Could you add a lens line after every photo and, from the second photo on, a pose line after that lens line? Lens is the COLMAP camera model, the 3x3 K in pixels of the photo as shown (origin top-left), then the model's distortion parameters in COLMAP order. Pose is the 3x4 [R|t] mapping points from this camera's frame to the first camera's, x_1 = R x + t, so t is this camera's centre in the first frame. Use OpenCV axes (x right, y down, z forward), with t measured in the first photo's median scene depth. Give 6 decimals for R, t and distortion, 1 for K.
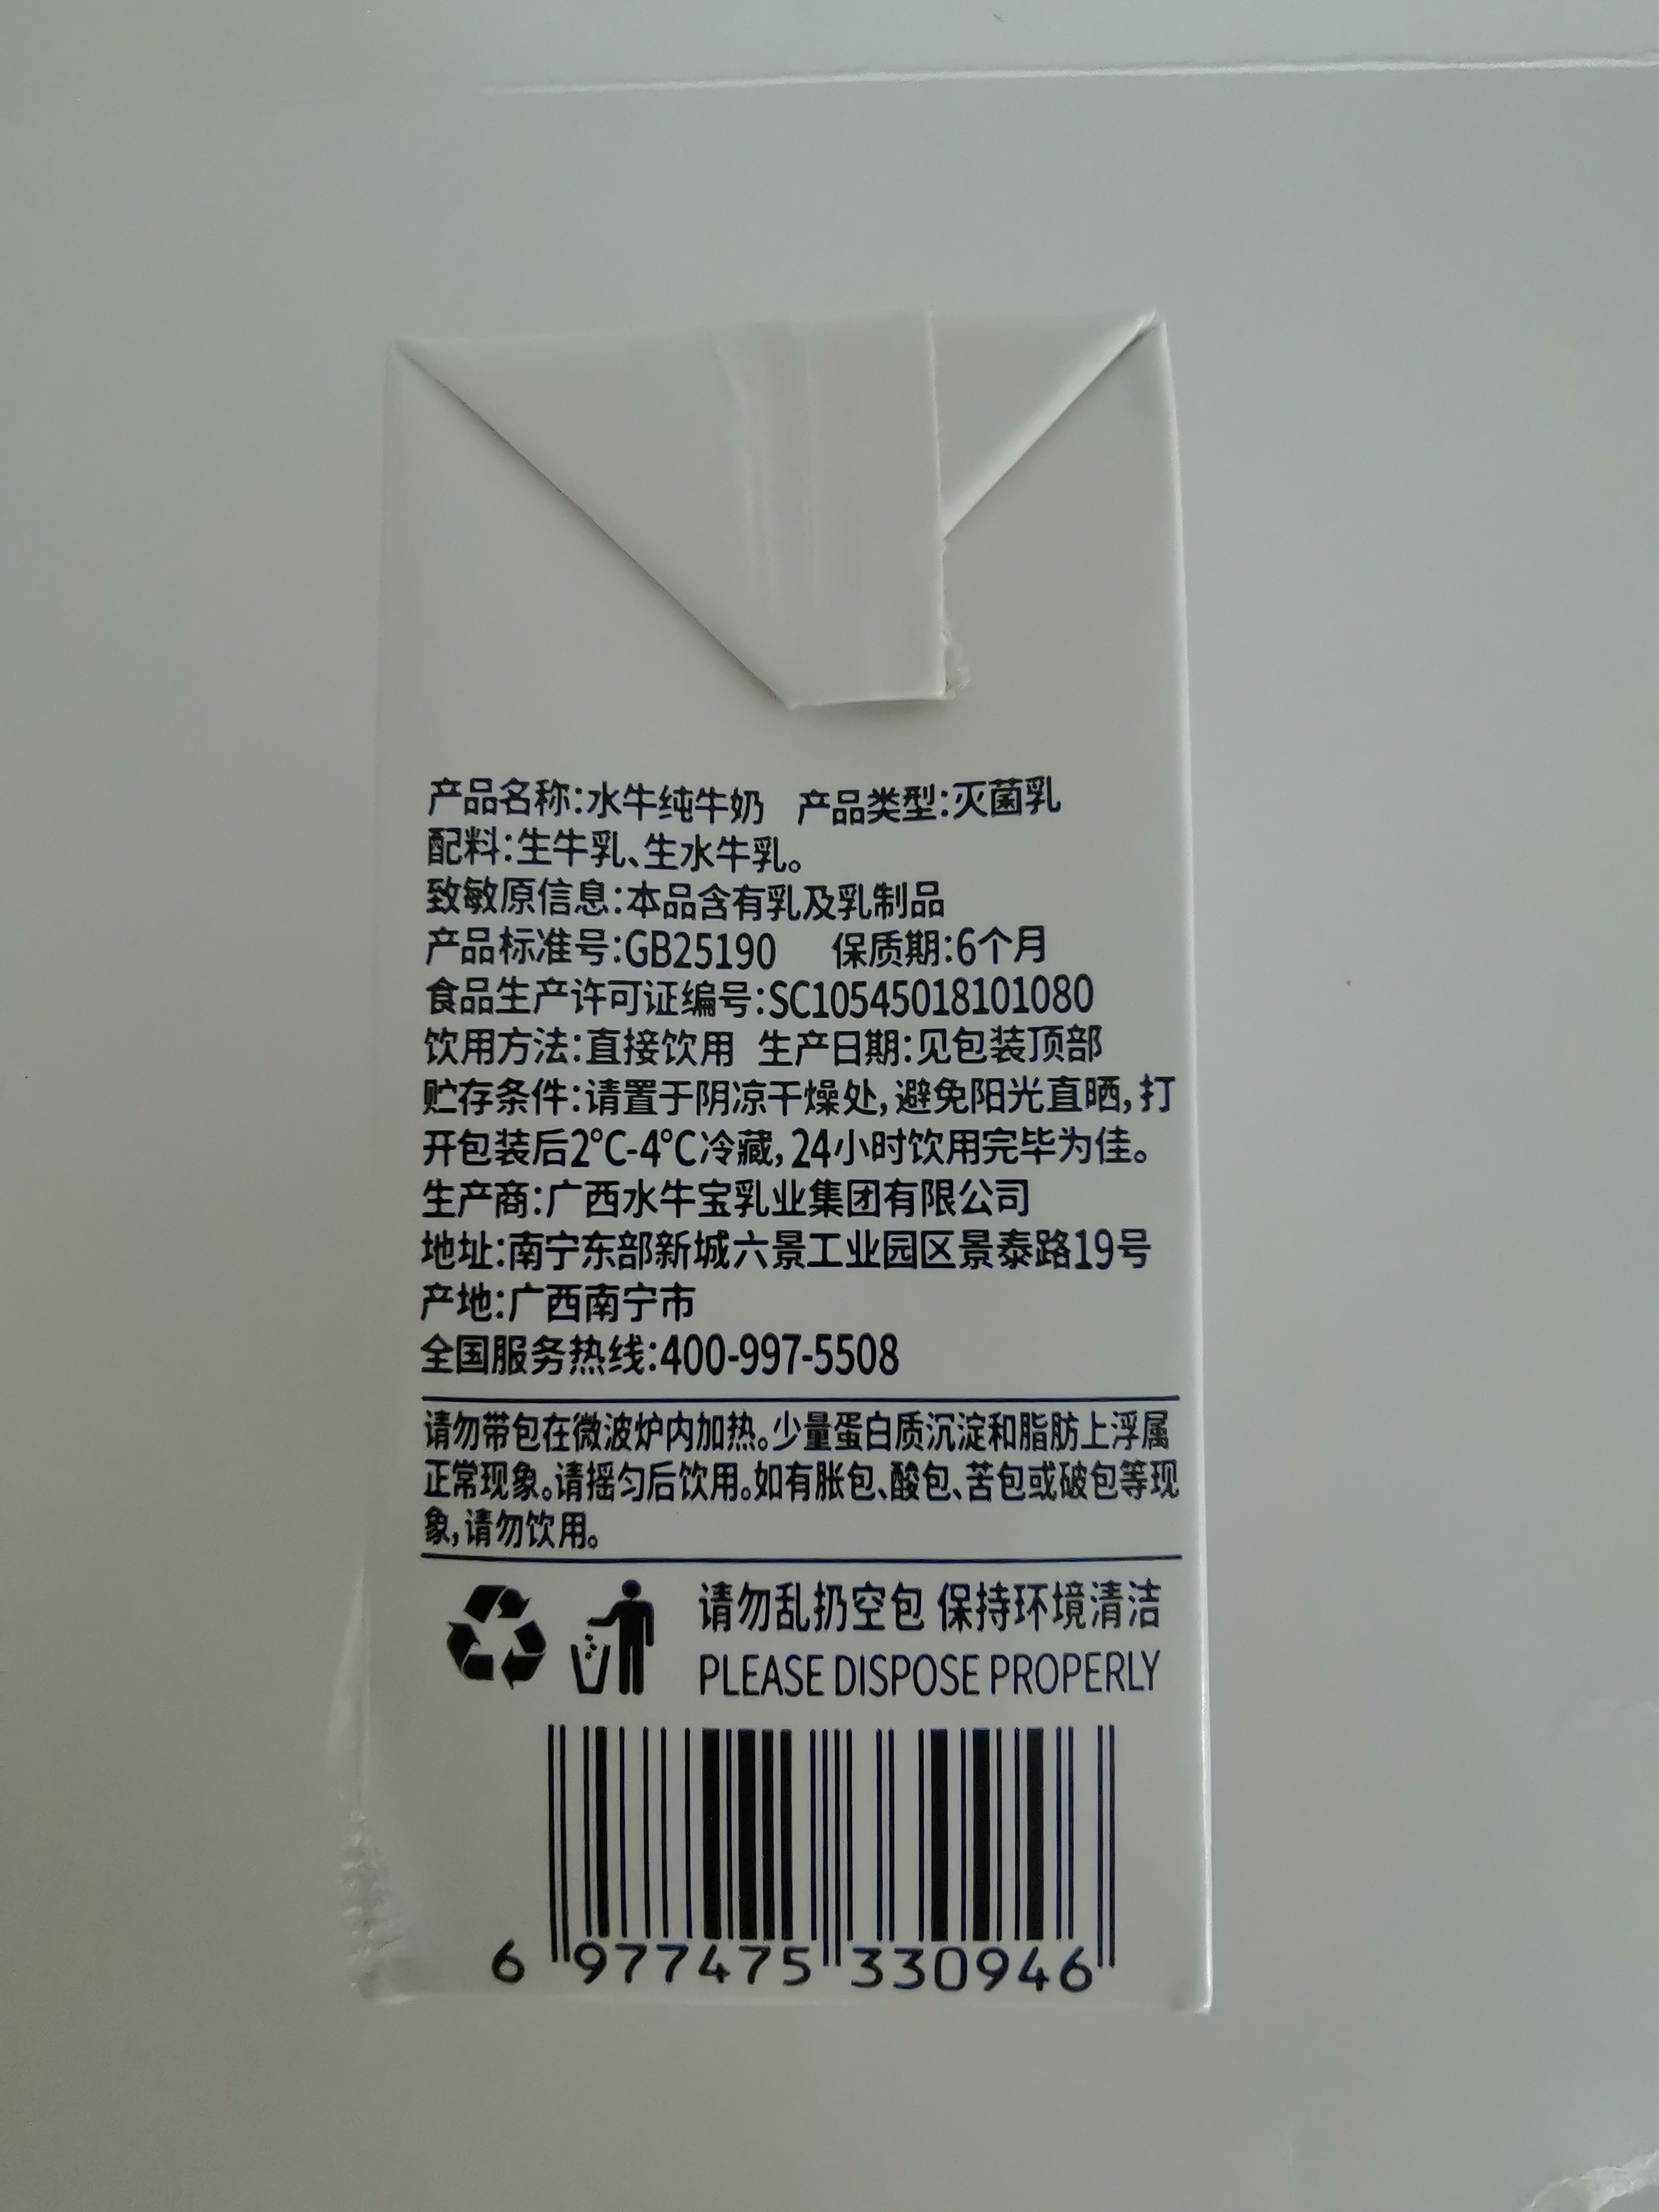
lens RADIAL K [[1084.7, 0, 782.6], [0, 1084.7, 1116.2], [0, 0, 1]] dist [0.000902, -0.000009]
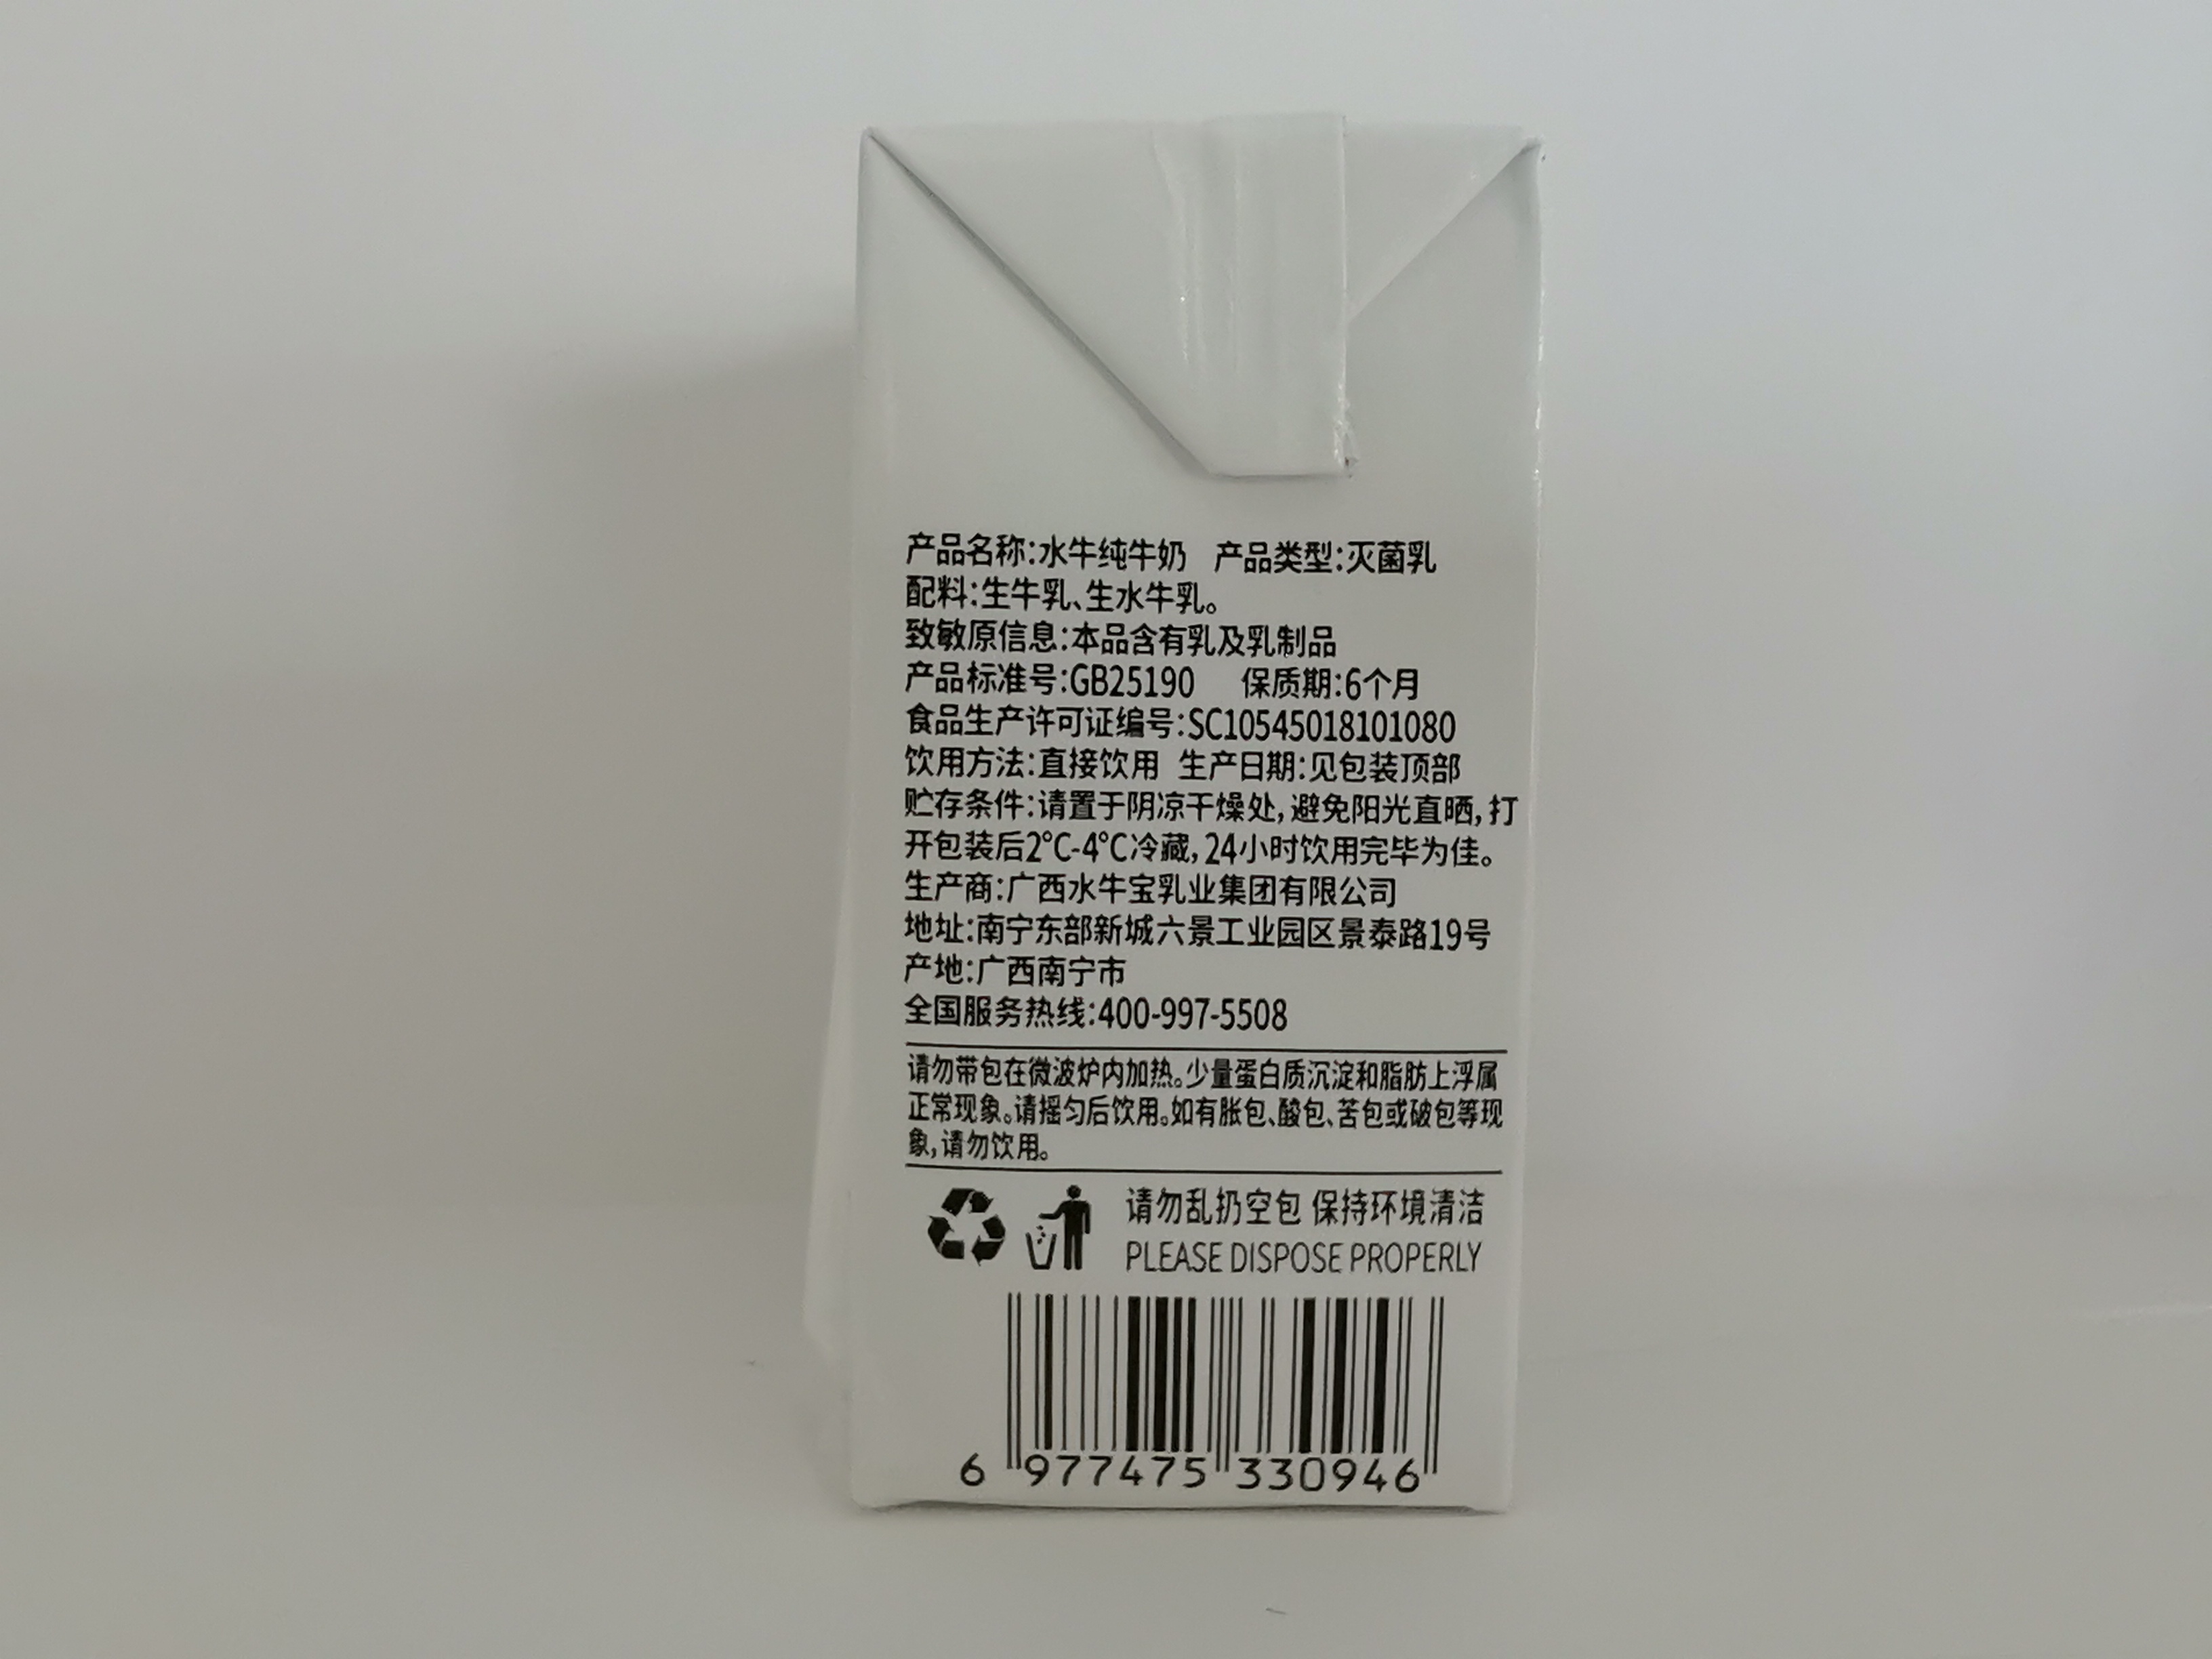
lens RADIAL K [[1762.3, 0, 1105.8], [0, 1762.3, 831.4], [0, 0, 1]] dist [0.009548, 0.001277]
pose [[0.999463, 0.016574, 0.028283, -0.163600], [-0.019888, 0.992426, 0.121224, -0.233435], [-0.026060, -0.121722, 0.992222, -0.989204]]
